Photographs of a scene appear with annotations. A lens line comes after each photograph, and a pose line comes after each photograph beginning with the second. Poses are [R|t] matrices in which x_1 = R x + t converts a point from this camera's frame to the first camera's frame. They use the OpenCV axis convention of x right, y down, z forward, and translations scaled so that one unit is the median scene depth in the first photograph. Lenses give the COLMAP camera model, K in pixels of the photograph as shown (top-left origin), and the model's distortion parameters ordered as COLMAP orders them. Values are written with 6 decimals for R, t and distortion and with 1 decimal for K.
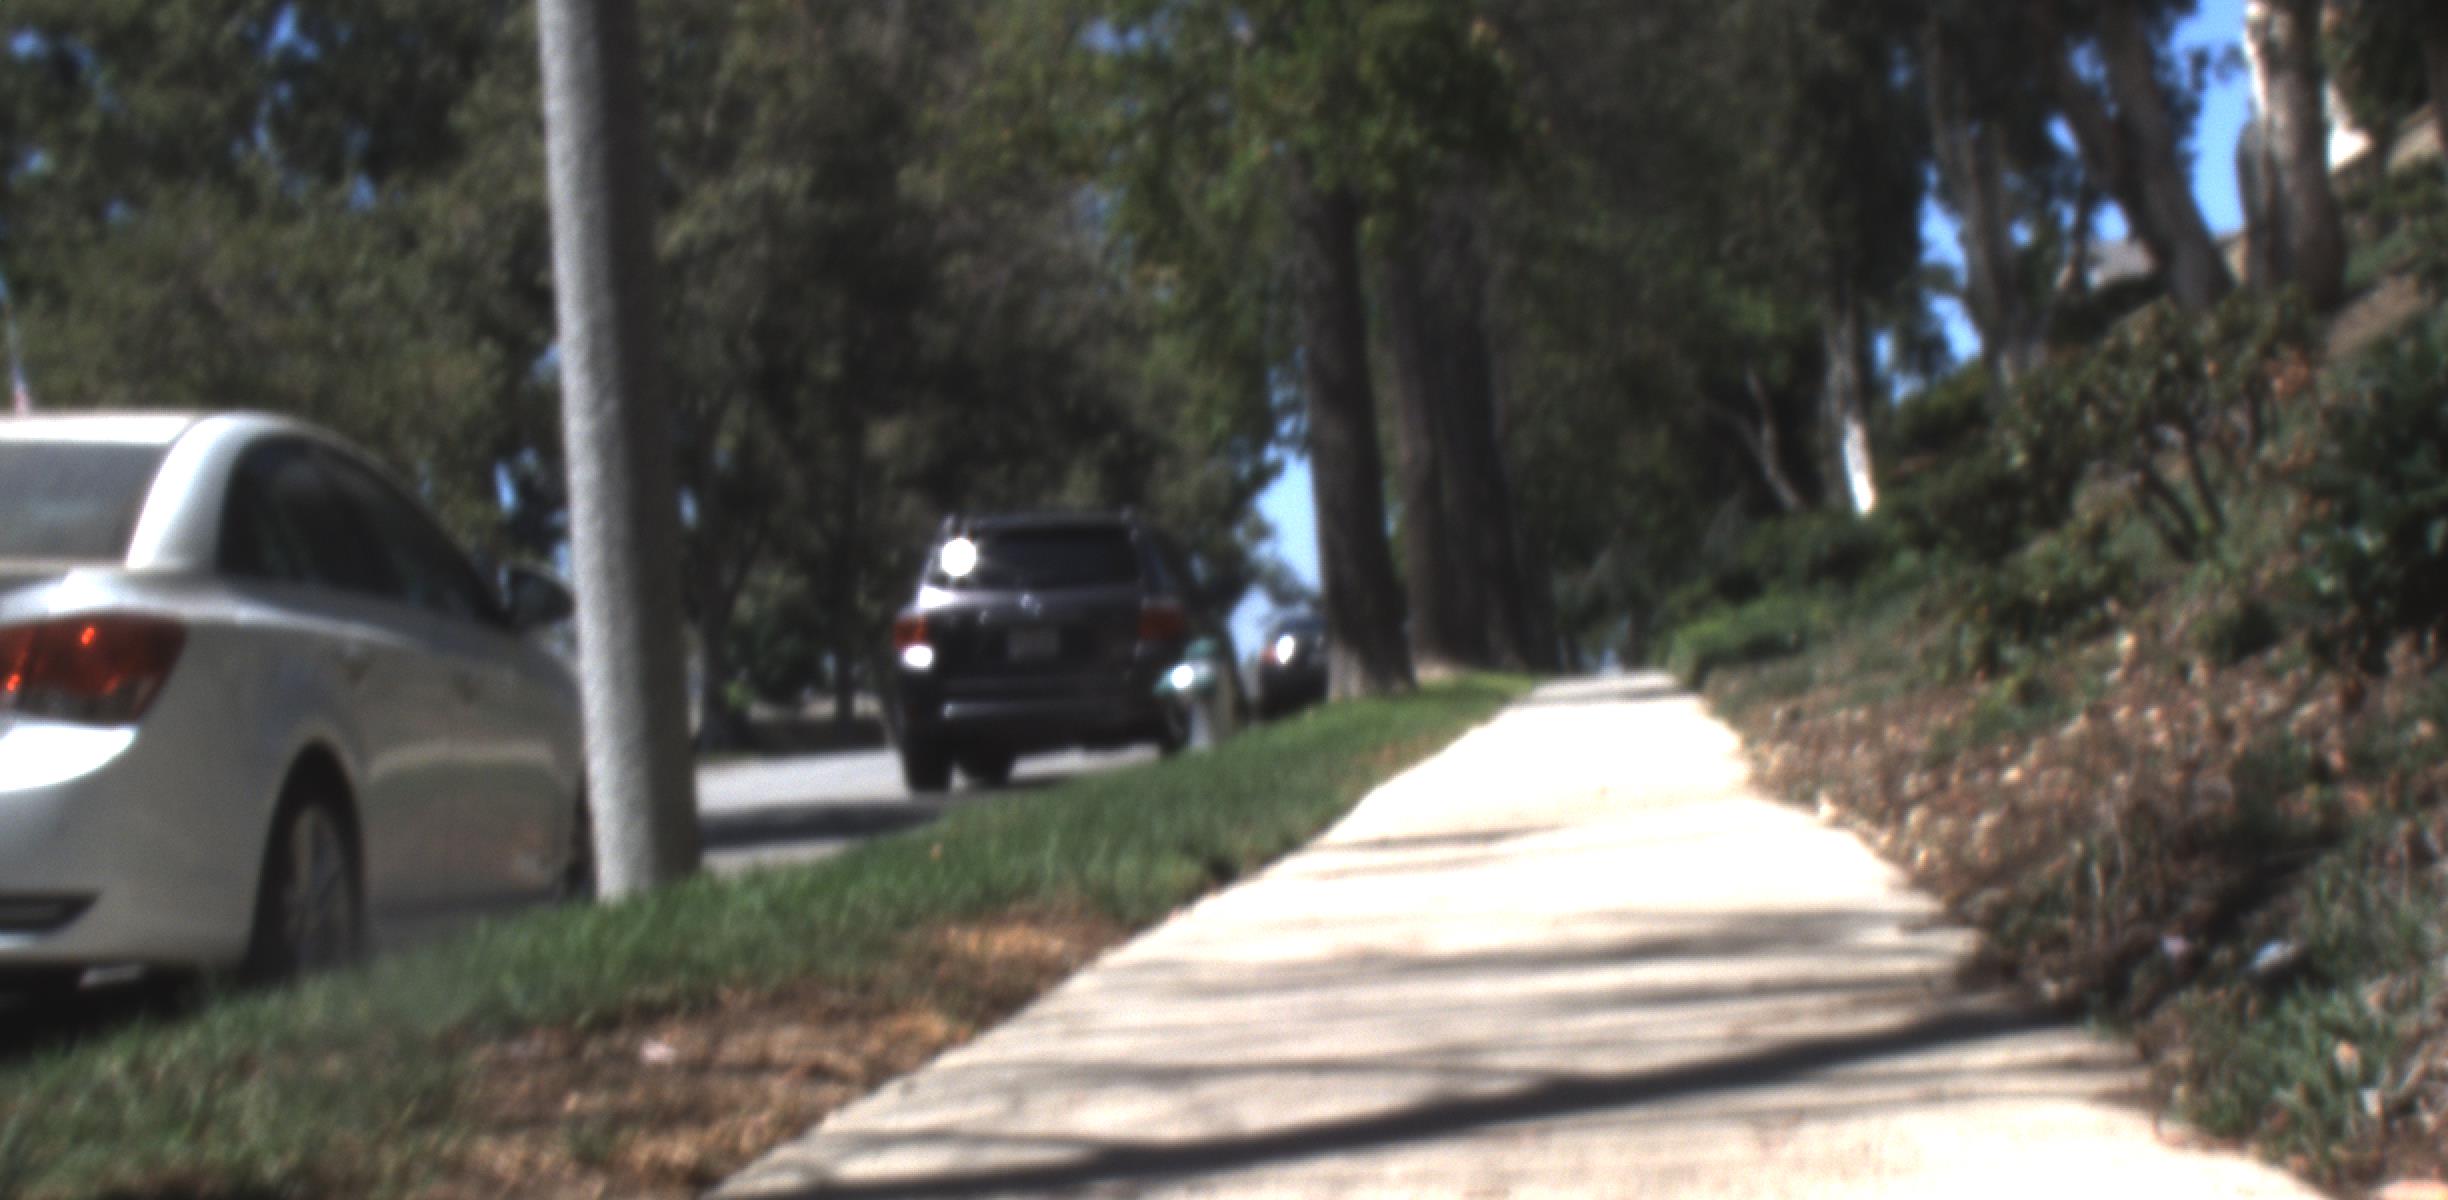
lens RADIAL K [[4680.6, 0, 1291.9], [0, 4680.6, 1021.8], [0, 0, 1]] dist [-0.178753, 0.722537]
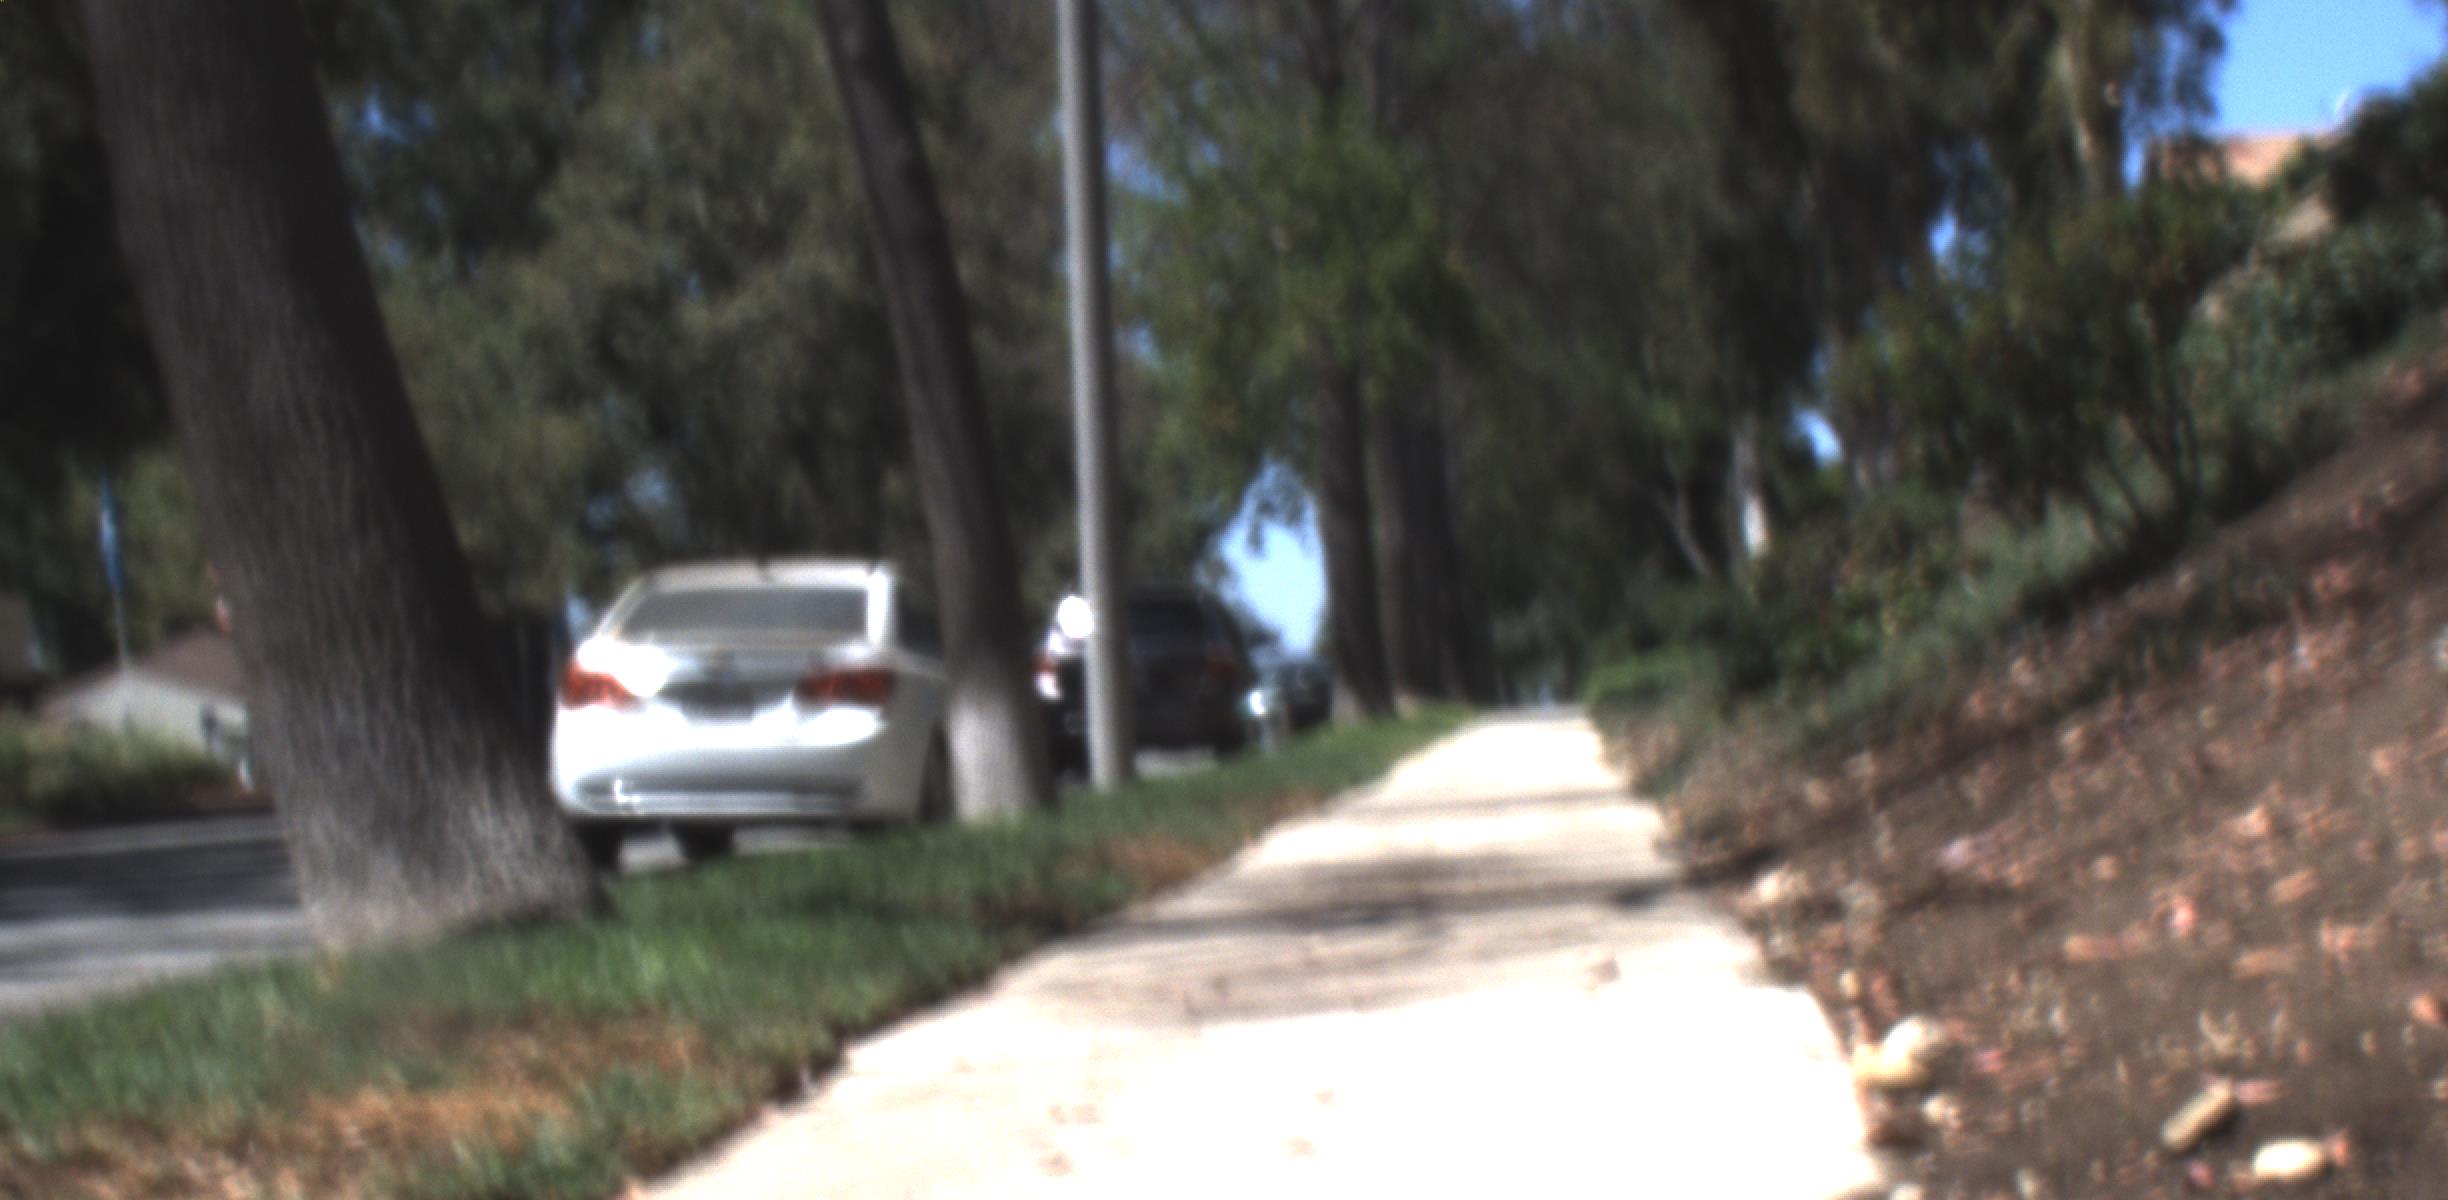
lens RADIAL K [[4680.6, 0, 1291.9], [0, 4680.6, 1021.8], [0, 0, 1]] dist [-0.178753, 0.722537]
pose [[0.999696, 0.019552, 0.015017, -0.015261], [-0.019445, 0.999785, -0.007265, 0.019329], [-0.015156, 0.006970, 0.999861, -0.247458]]
